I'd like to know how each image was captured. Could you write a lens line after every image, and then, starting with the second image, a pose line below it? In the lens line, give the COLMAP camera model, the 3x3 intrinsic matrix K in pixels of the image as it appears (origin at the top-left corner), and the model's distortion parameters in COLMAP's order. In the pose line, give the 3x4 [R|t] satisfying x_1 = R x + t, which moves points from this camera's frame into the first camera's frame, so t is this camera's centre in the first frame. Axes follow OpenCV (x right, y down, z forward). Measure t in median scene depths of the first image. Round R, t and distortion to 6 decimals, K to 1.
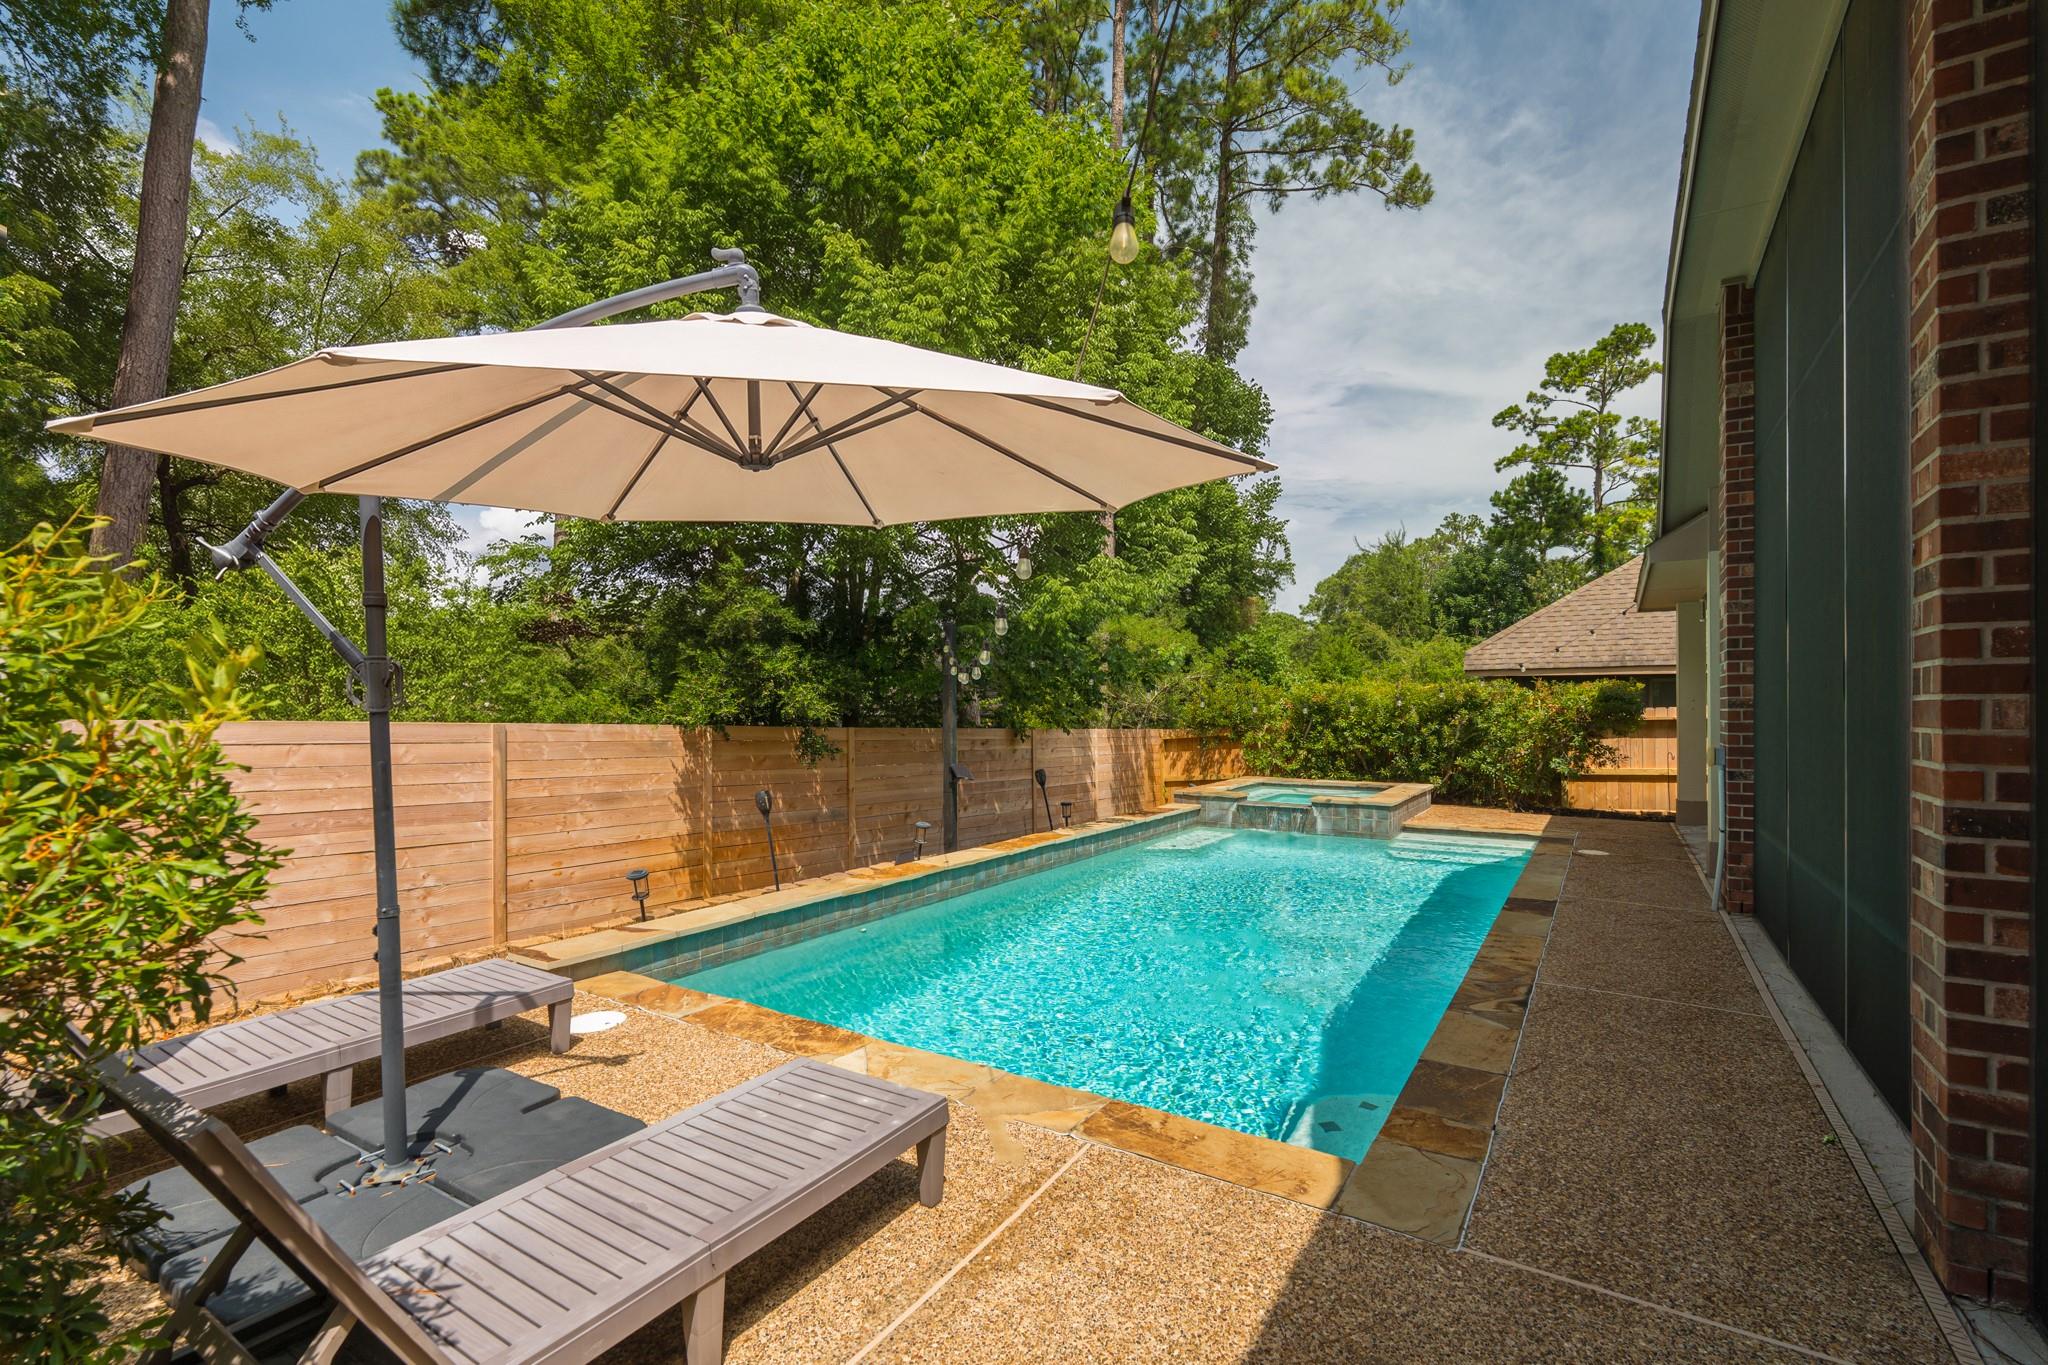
lens RADIAL K [[903.6, 0, 1032.7], [0, 903.6, 698.2], [0, 0, 1]] dist [-0.005272, -0.000289]
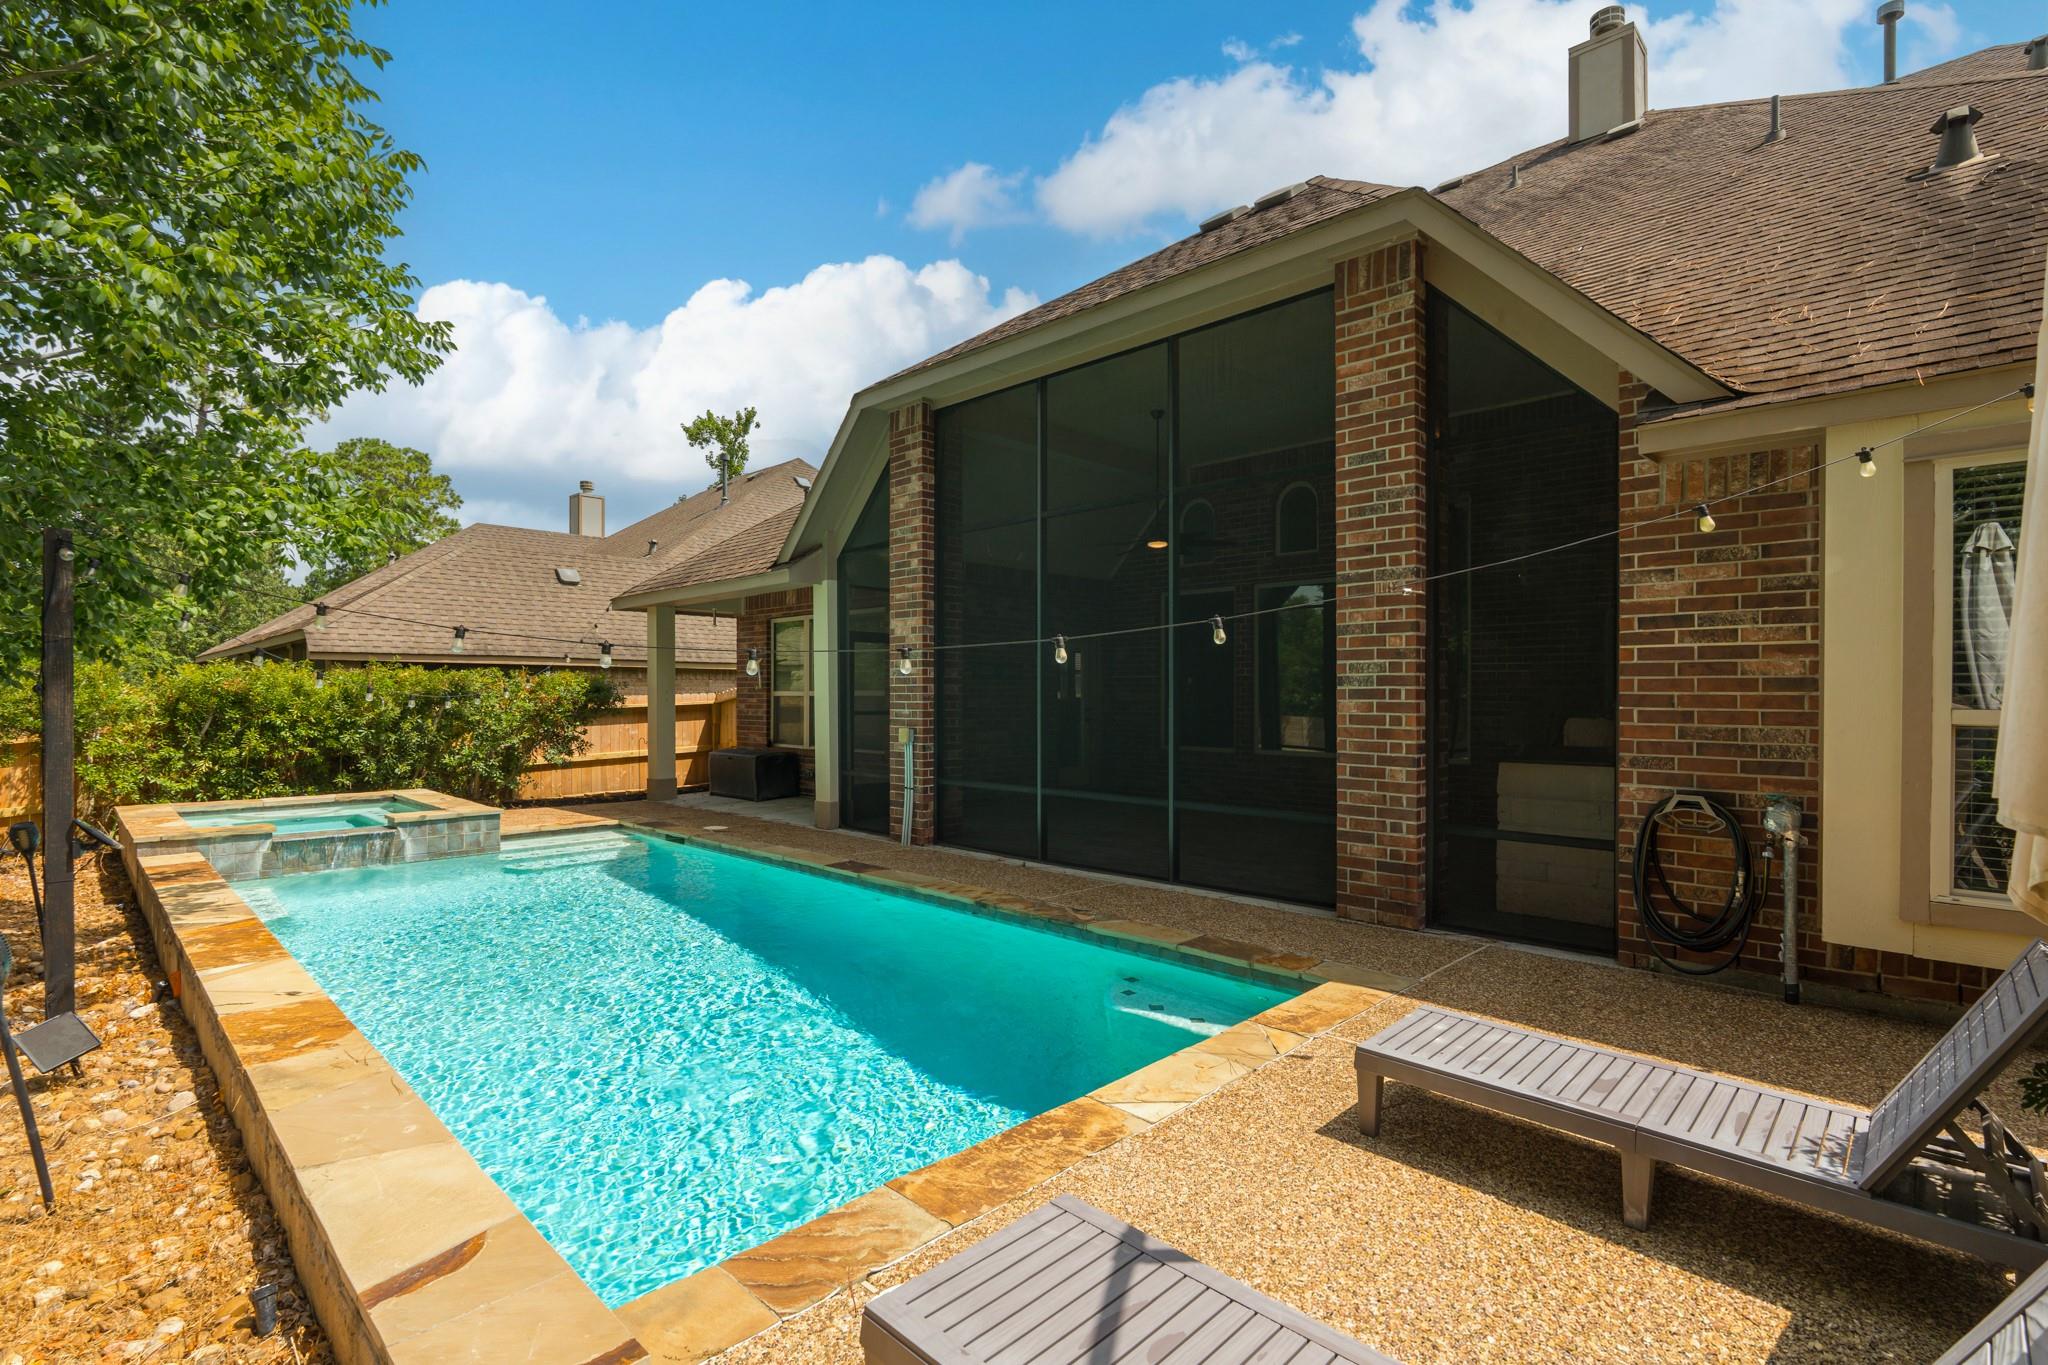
lens RADIAL K [[950.1, 0, 1033.3], [0, 950.1, 689.9], [0, 0, 1]] dist [-0.004278, -0.000240]
pose [[0.208137, 0.002367, 0.978097, -0.351504], [-0.009735, 0.999953, -0.000348, -0.002997], [-0.978051, -0.009449, 0.208150, 0.284256]]
